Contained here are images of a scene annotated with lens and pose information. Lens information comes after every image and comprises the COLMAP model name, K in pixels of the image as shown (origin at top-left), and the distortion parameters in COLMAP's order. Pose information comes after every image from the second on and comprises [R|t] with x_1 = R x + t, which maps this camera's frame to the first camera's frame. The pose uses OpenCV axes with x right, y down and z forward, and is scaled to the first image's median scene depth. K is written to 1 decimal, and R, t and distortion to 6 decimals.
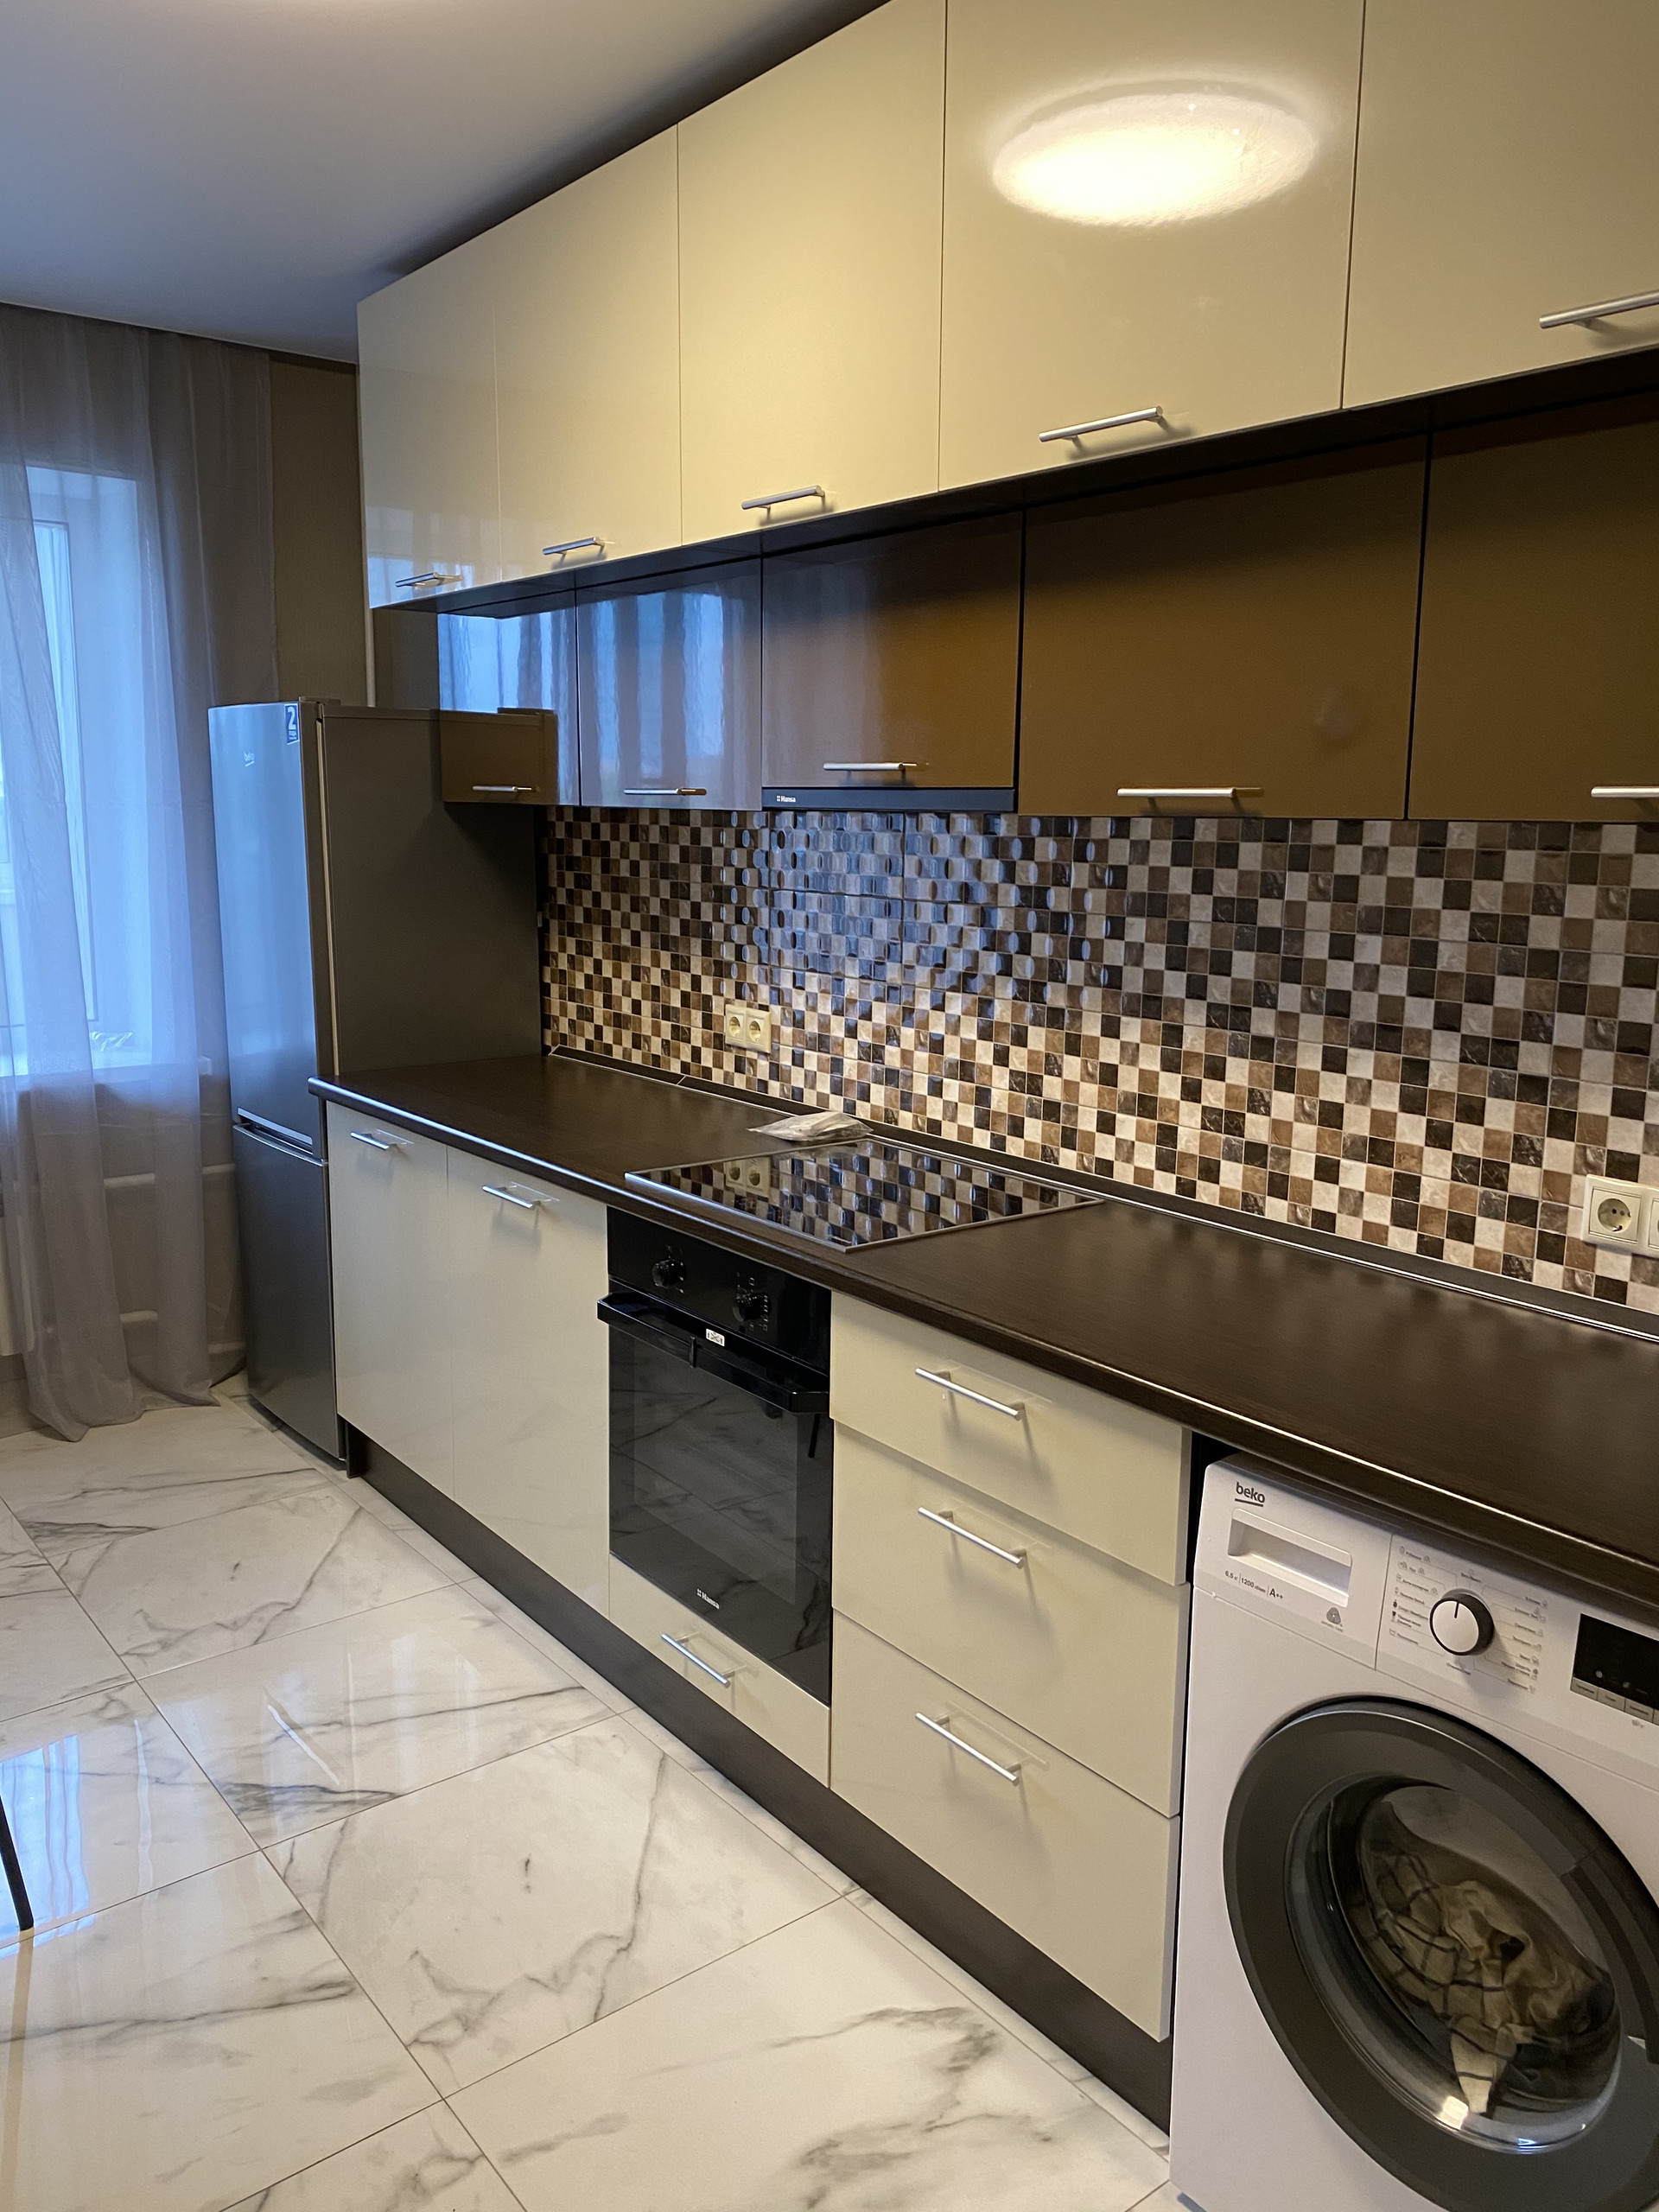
lens RADIAL K [[1672.0, 0, 791.9], [0, 1672.0, 1103.7], [0, 0, 1]] dist [0.193768, -0.402543]
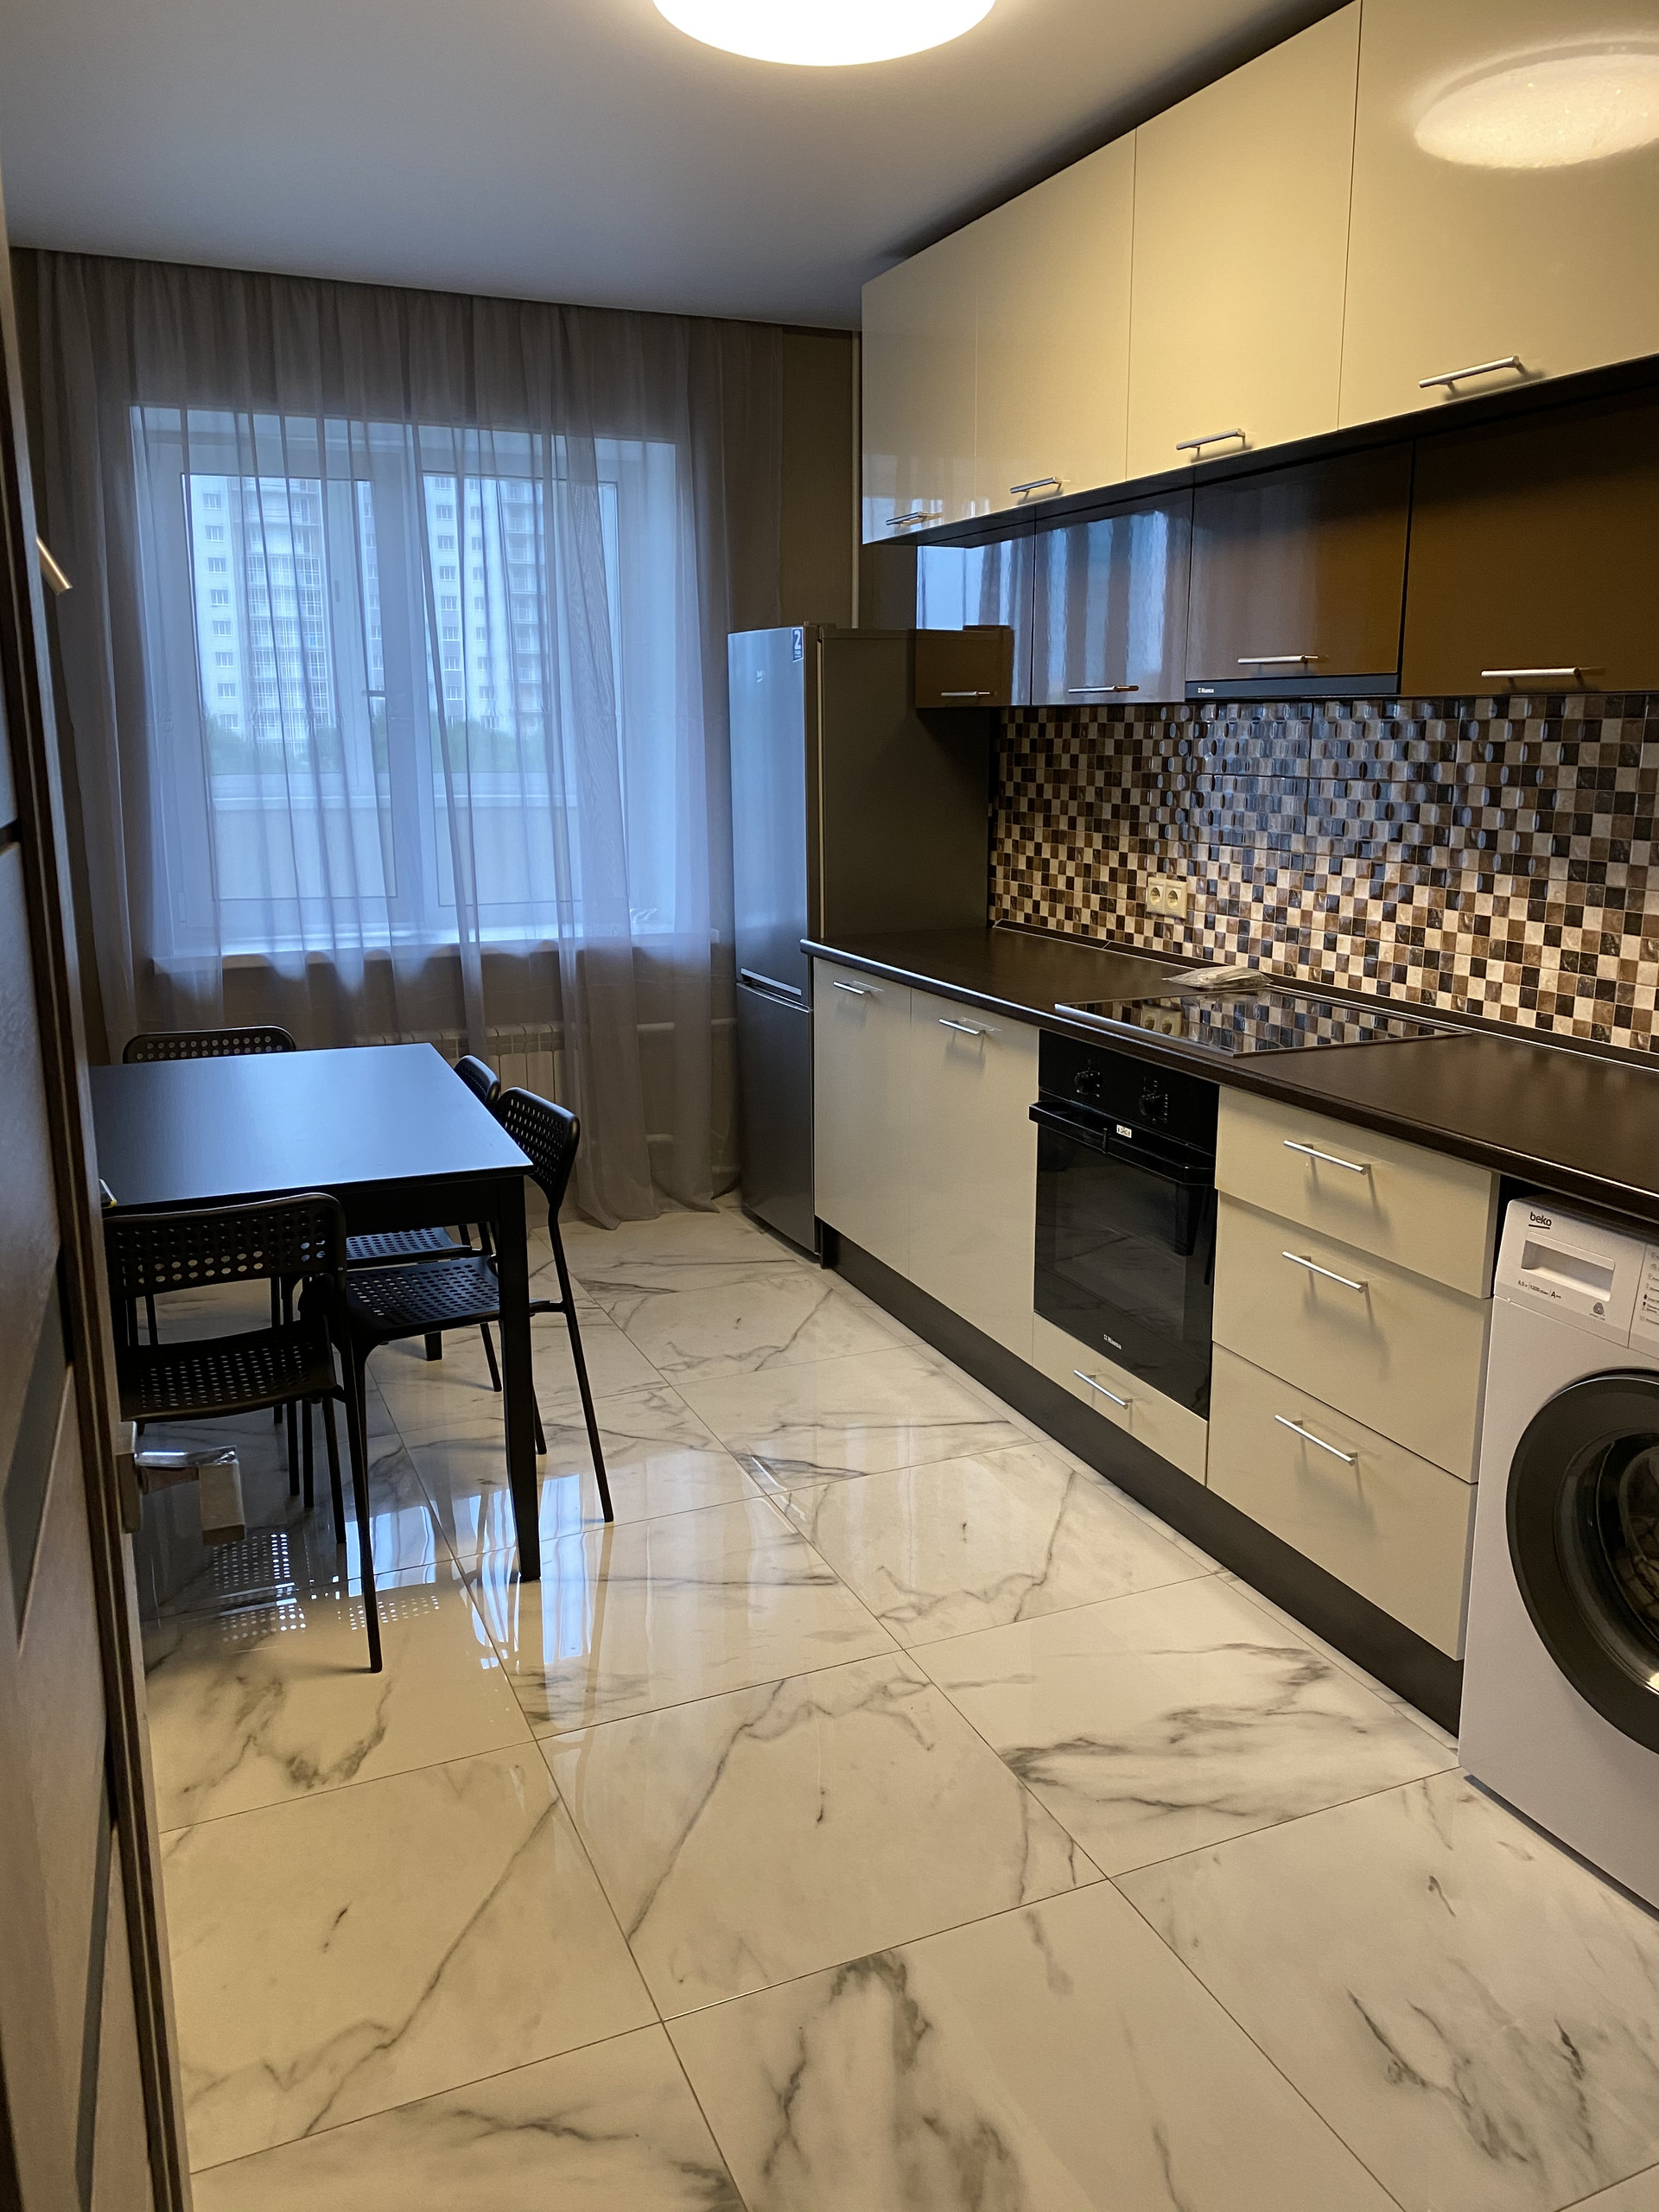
lens RADIAL K [[1665.8, 0, 830.7], [0, 1665.8, 1108.8], [0, 0, 1]] dist [0.153461, -0.369129]
pose [[0.972703, 0.040432, -0.228504, 0.021210], [-0.030010, 0.998353, 0.048903, 0.058351], [0.230104, -0.040710, 0.972314, -0.211973]]
